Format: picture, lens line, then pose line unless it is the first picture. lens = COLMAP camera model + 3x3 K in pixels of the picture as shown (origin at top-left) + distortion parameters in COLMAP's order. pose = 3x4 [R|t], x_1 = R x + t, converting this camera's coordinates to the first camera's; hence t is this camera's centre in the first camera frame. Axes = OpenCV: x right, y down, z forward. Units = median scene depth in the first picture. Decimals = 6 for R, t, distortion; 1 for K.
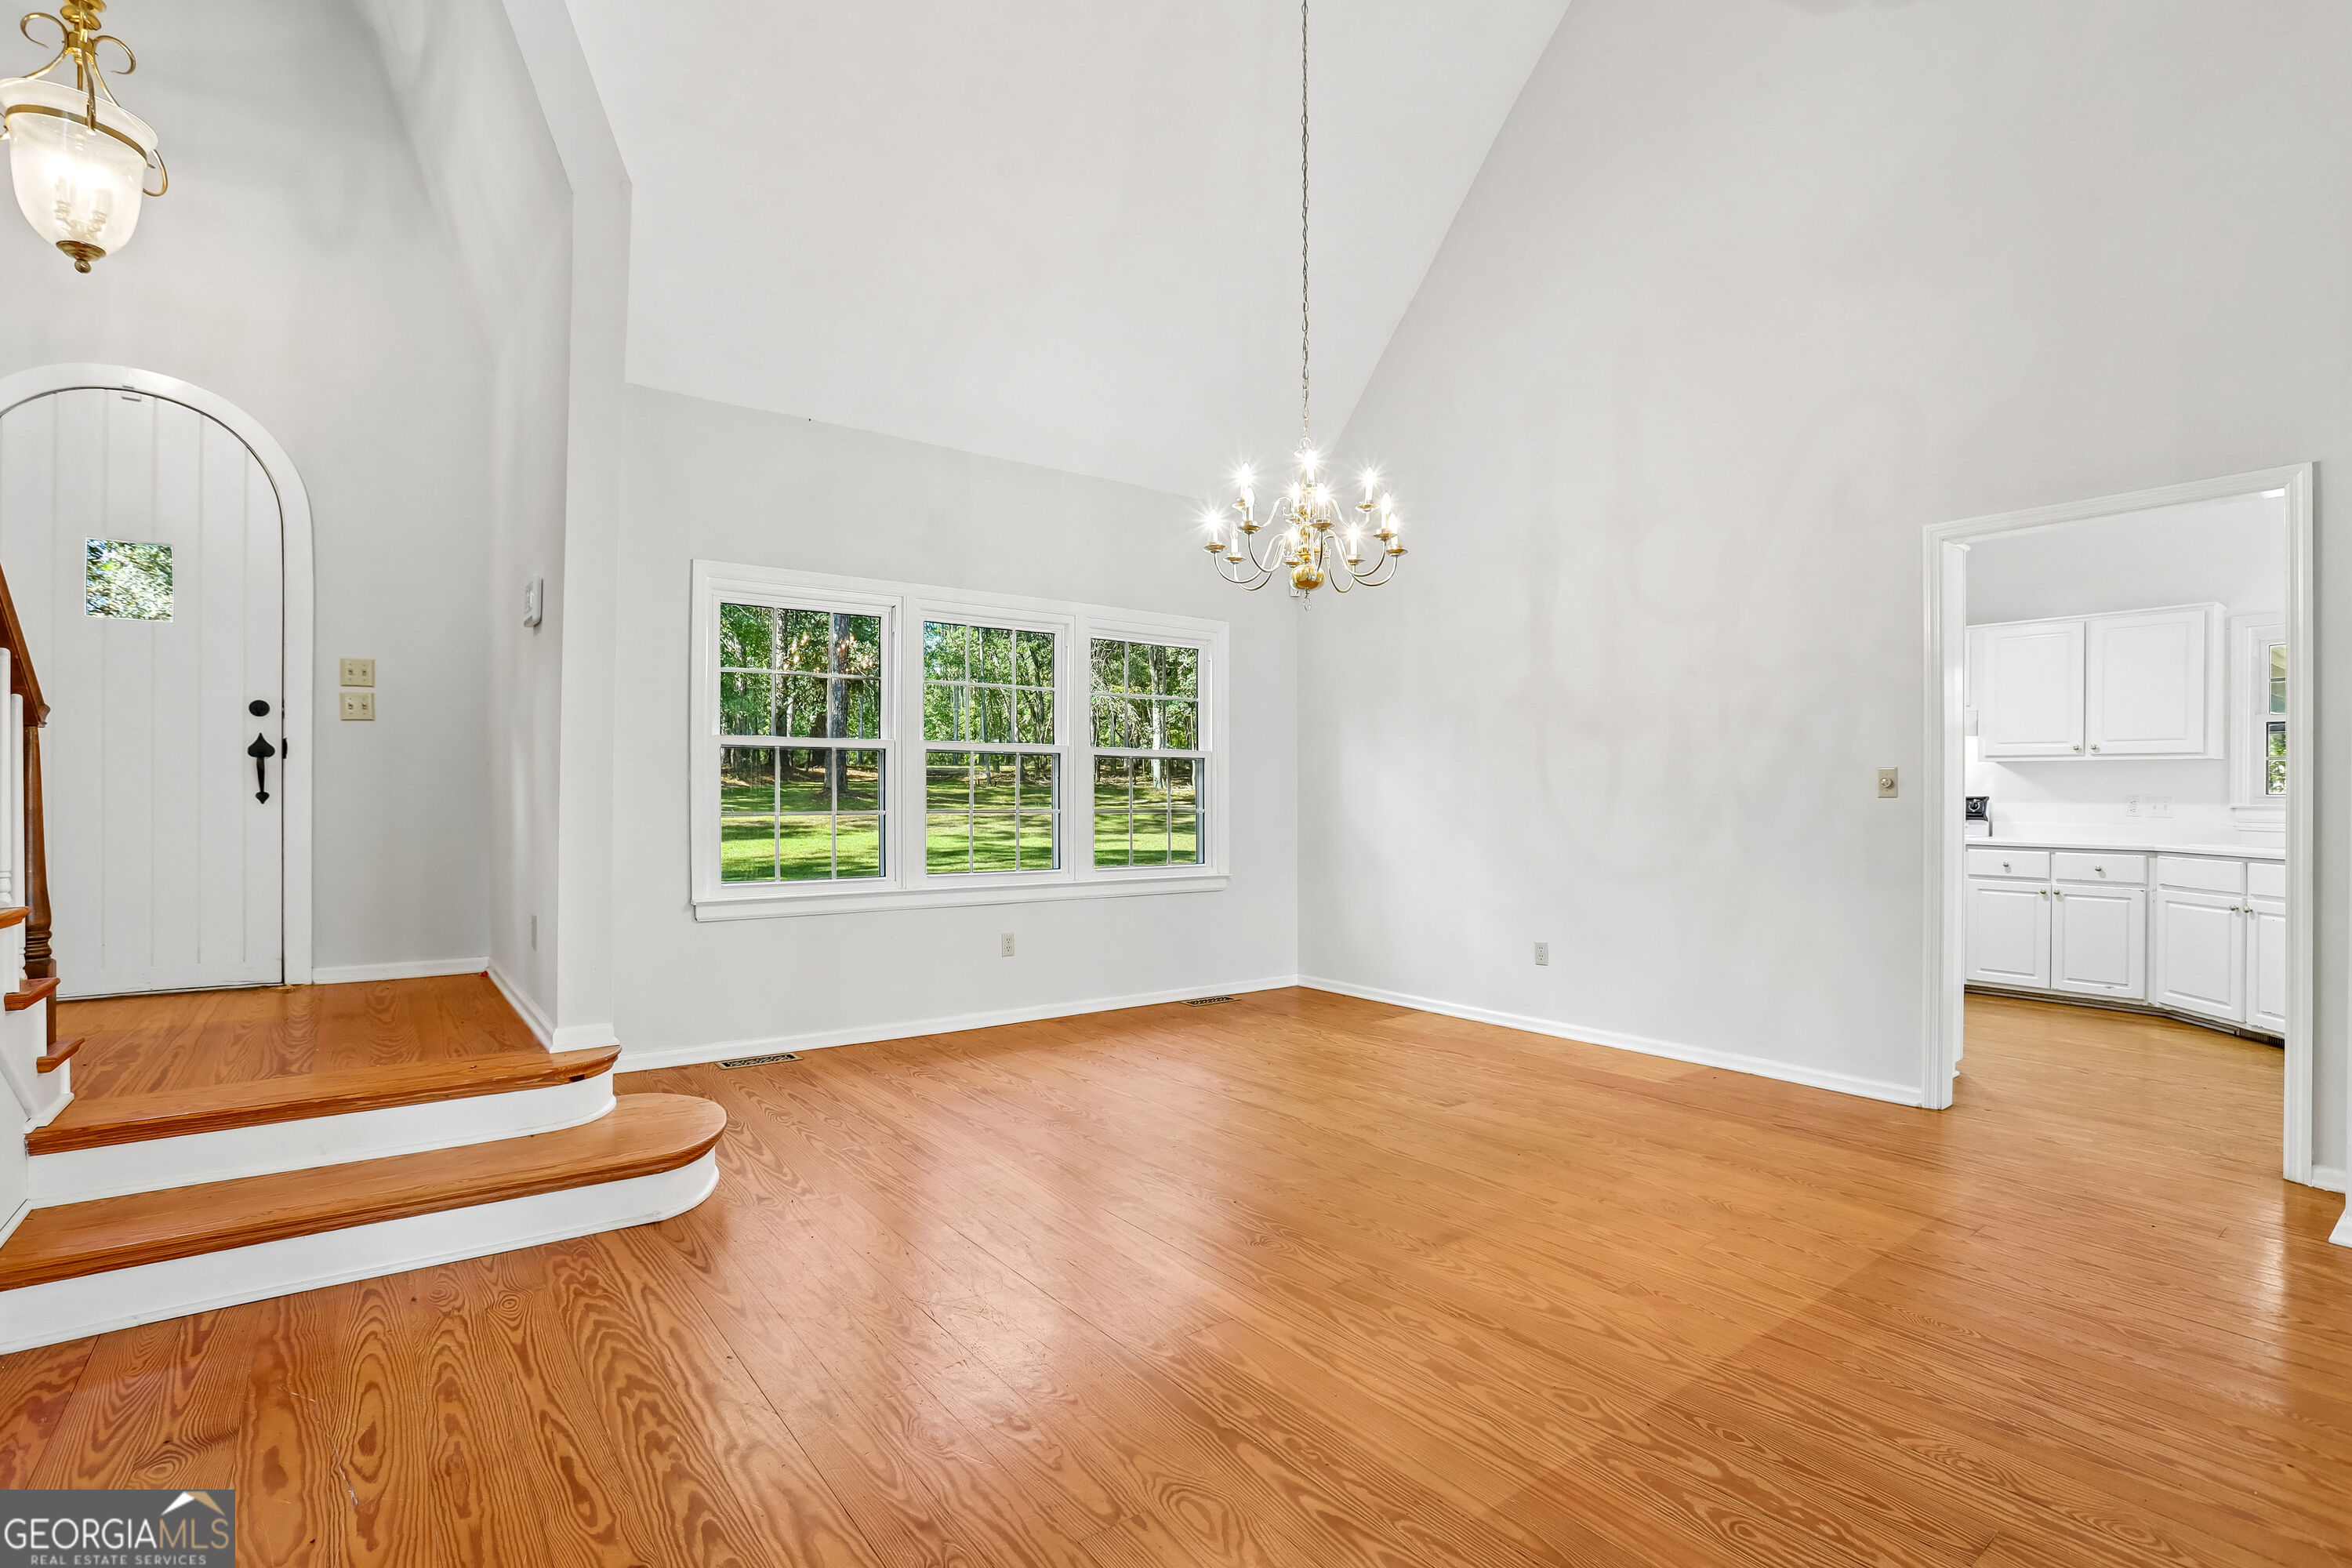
lens RADIAL K [[1112.9, 0, 1167.3], [0, 1112.9, 787.9], [0, 0, 1]] dist [-0.063256, 0.028906]
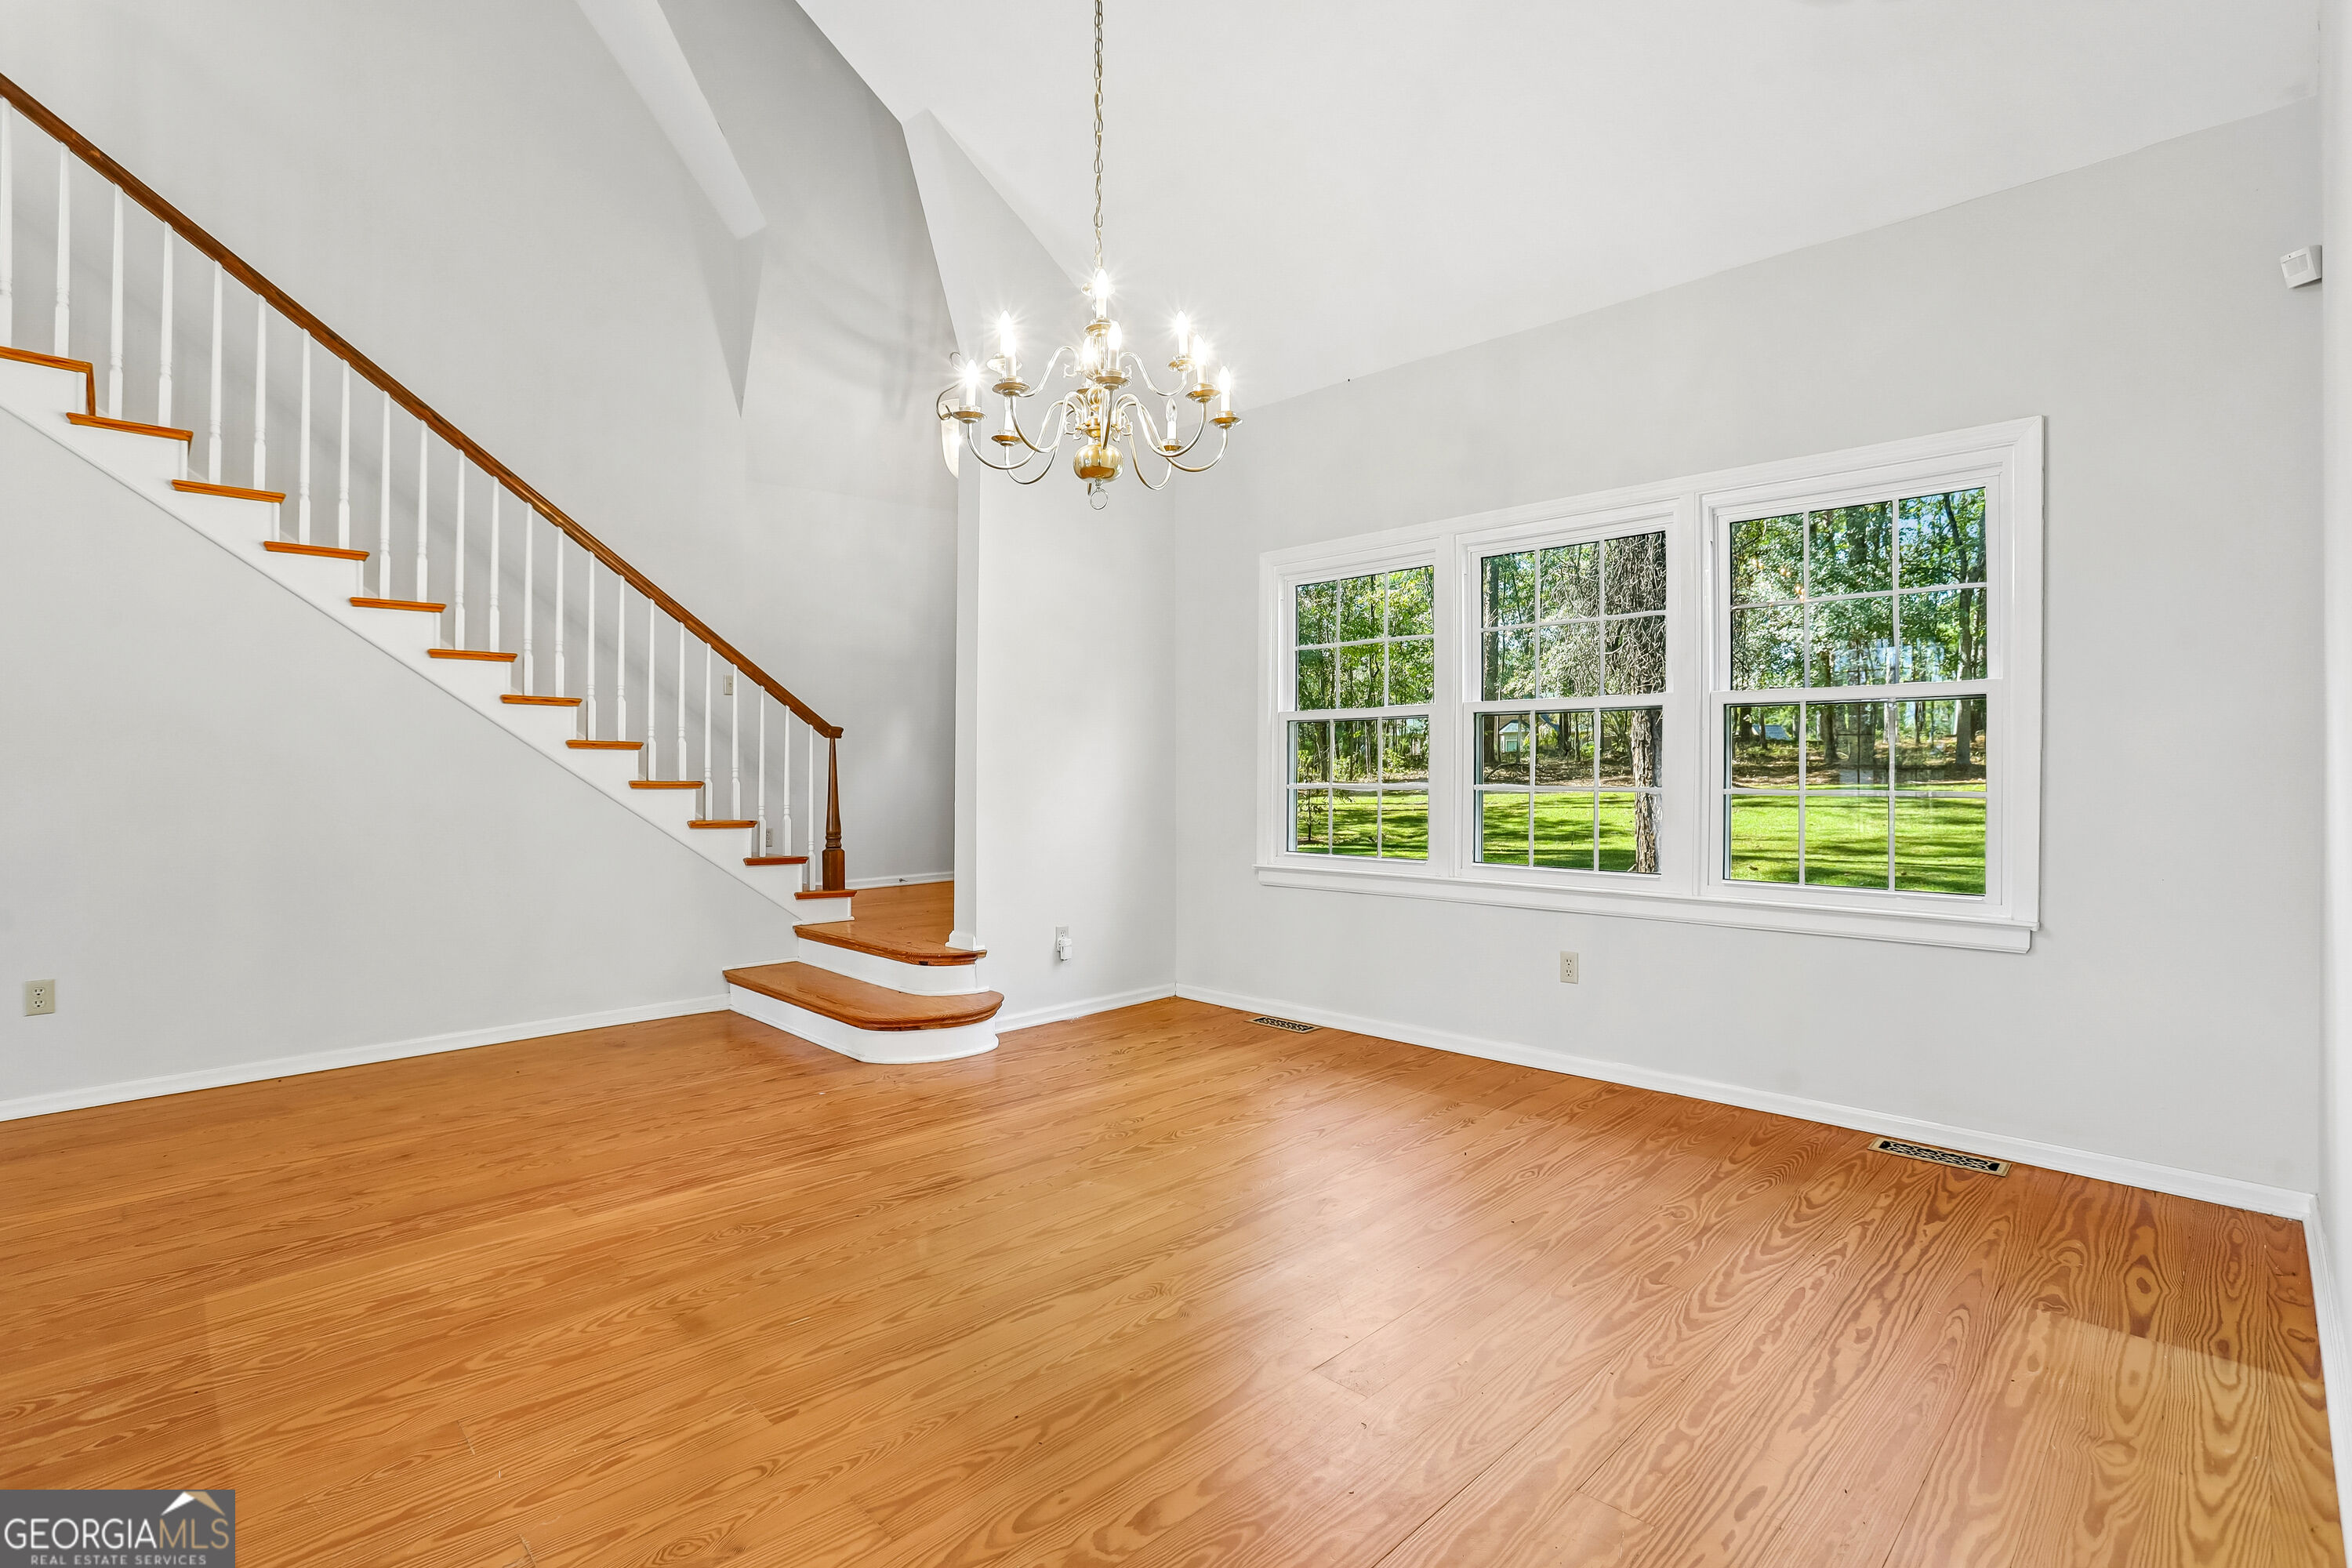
lens RADIAL K [[1112.9, 0, 1167.3], [0, 1112.9, 787.9], [0, 0, 1]] dist [-0.063256, 0.028906]
pose [[0.115760, 0.017581, -0.993122, 0.864184], [0.016206, 0.999677, 0.019586, 0.002565], [0.993145, -0.018362, 0.115438, 1.003292]]
